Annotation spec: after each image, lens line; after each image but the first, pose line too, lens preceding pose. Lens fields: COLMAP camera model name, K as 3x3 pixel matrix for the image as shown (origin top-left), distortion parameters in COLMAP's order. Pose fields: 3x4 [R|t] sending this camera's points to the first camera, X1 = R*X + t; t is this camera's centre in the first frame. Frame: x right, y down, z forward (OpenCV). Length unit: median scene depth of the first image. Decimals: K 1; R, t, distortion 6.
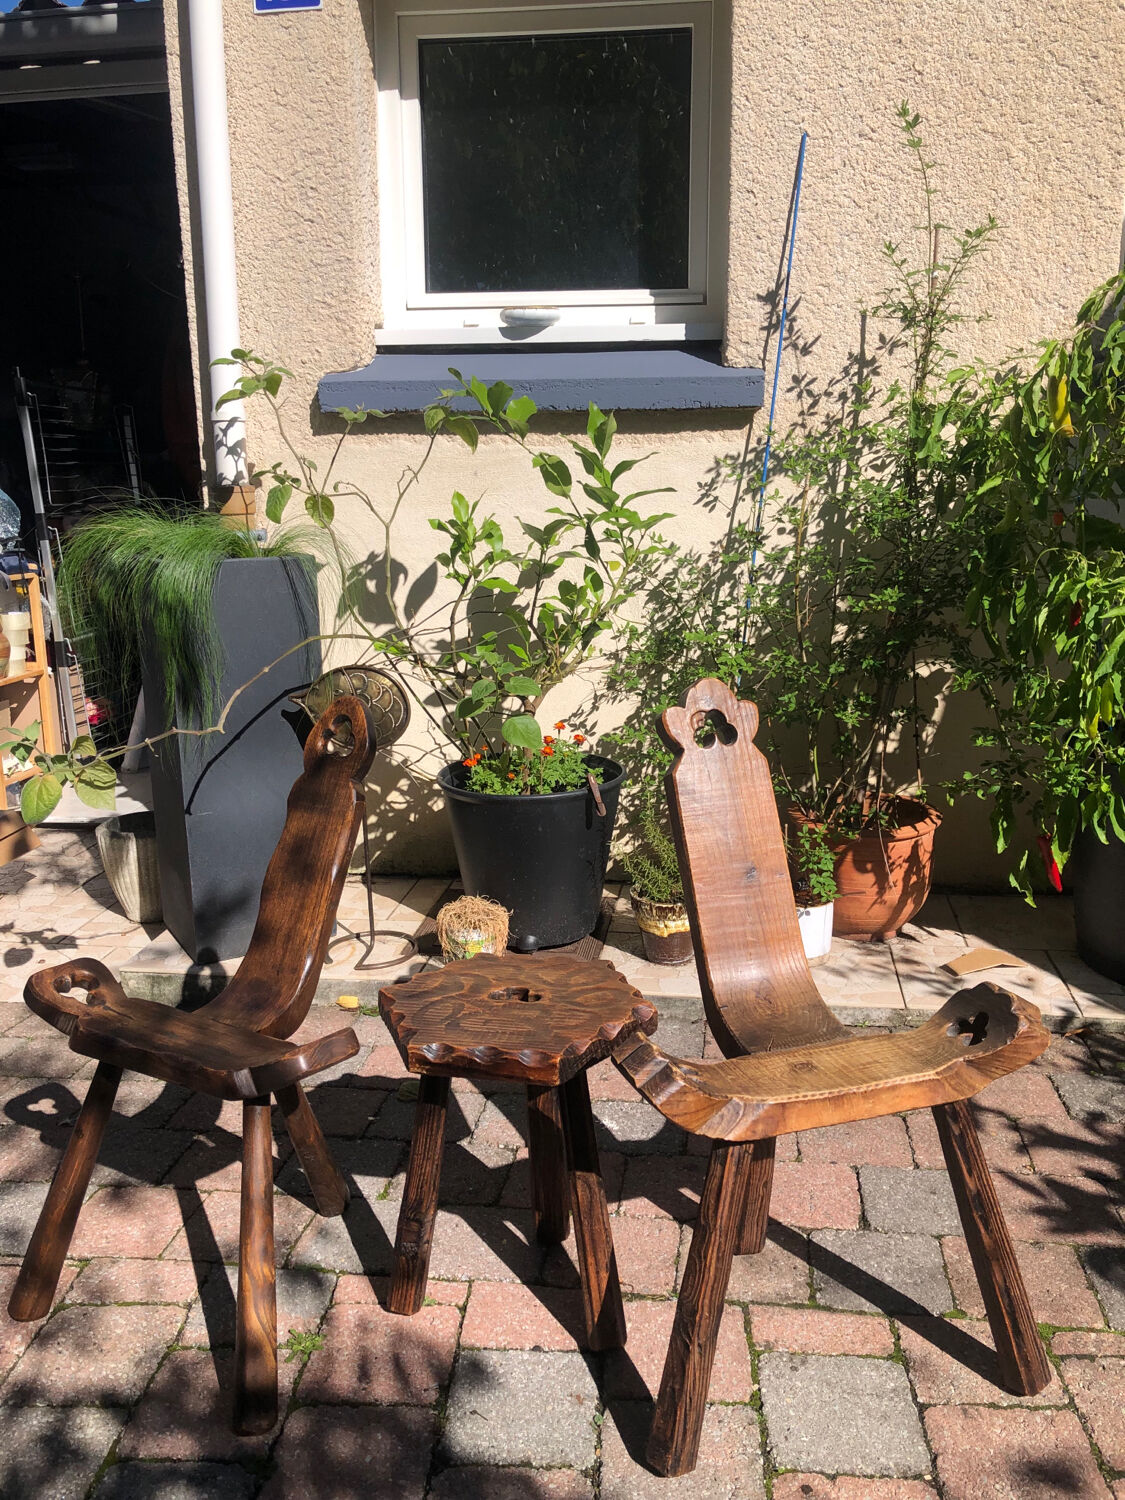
lens RADIAL K [[1224.7, 0, 549.6], [0, 1224.7, 746.1], [0, 0, 1]] dist [0.030334, -0.021939]
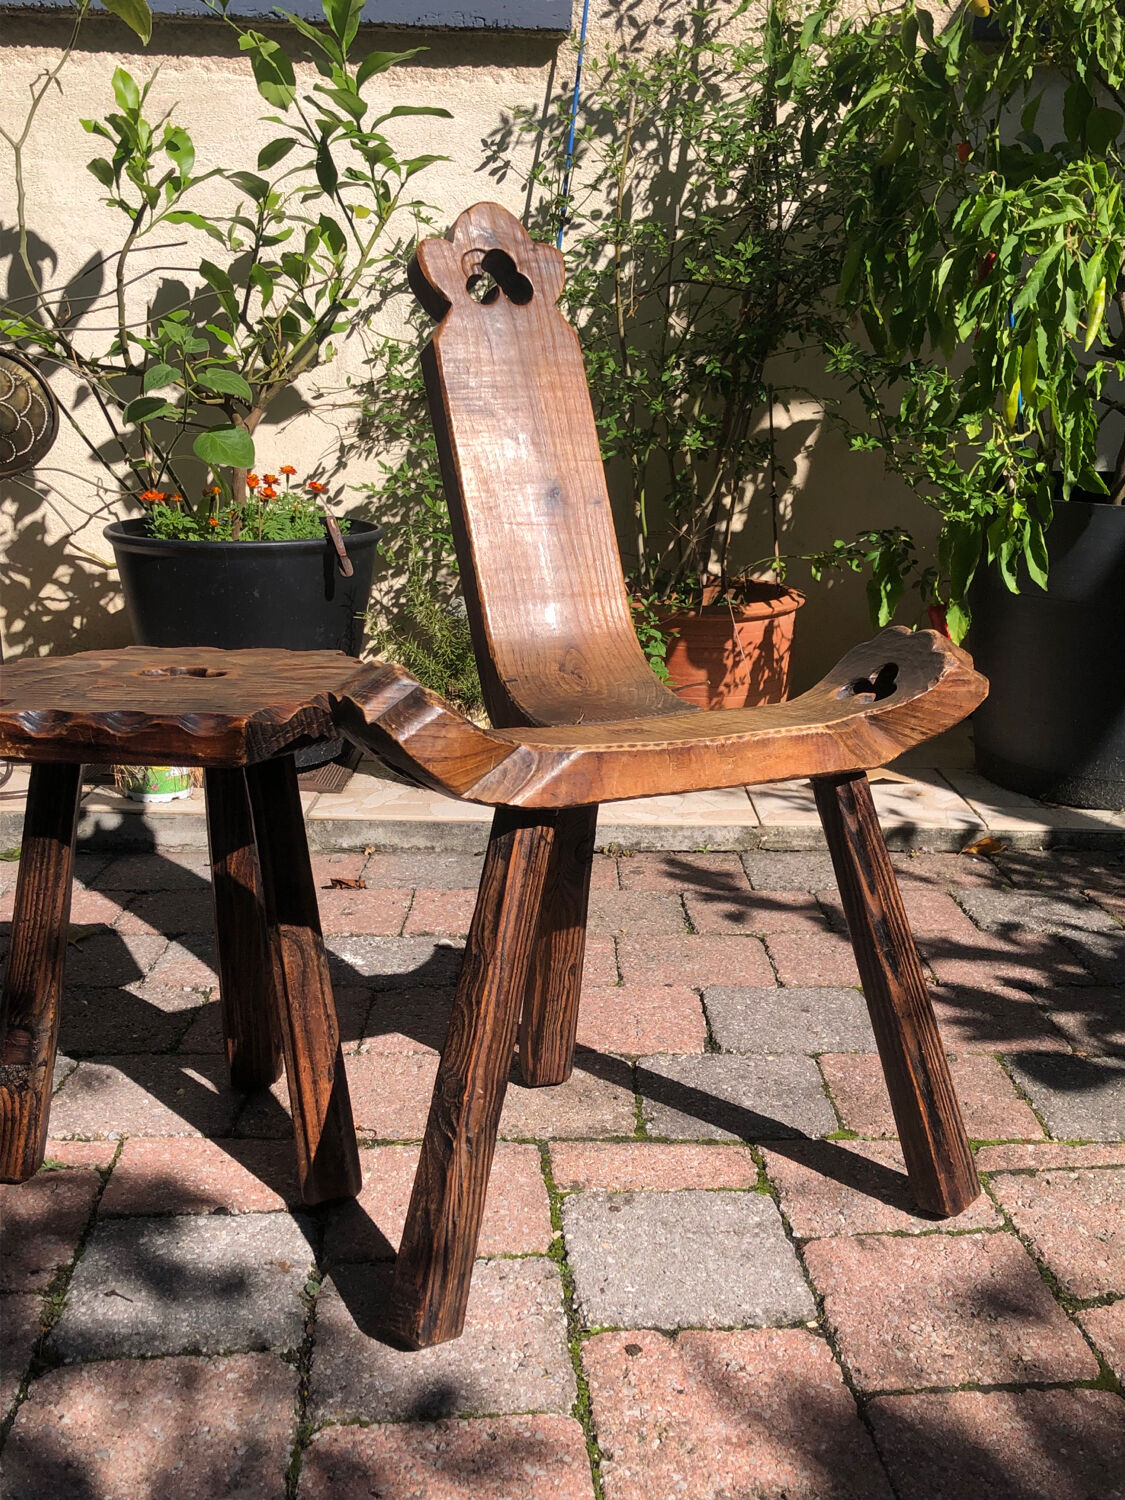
lens RADIAL K [[1516.4, 0, 564.5], [0, 1516.4, 745.6], [0, 0, 1]] dist [0.031796, 0.000000]
pose [[0.986168, -0.005010, 0.165670, 0.026327], [0.001250, 0.999739, 0.022794, 0.167895], [-0.165741, -0.022272, 0.985918, 0.142812]]
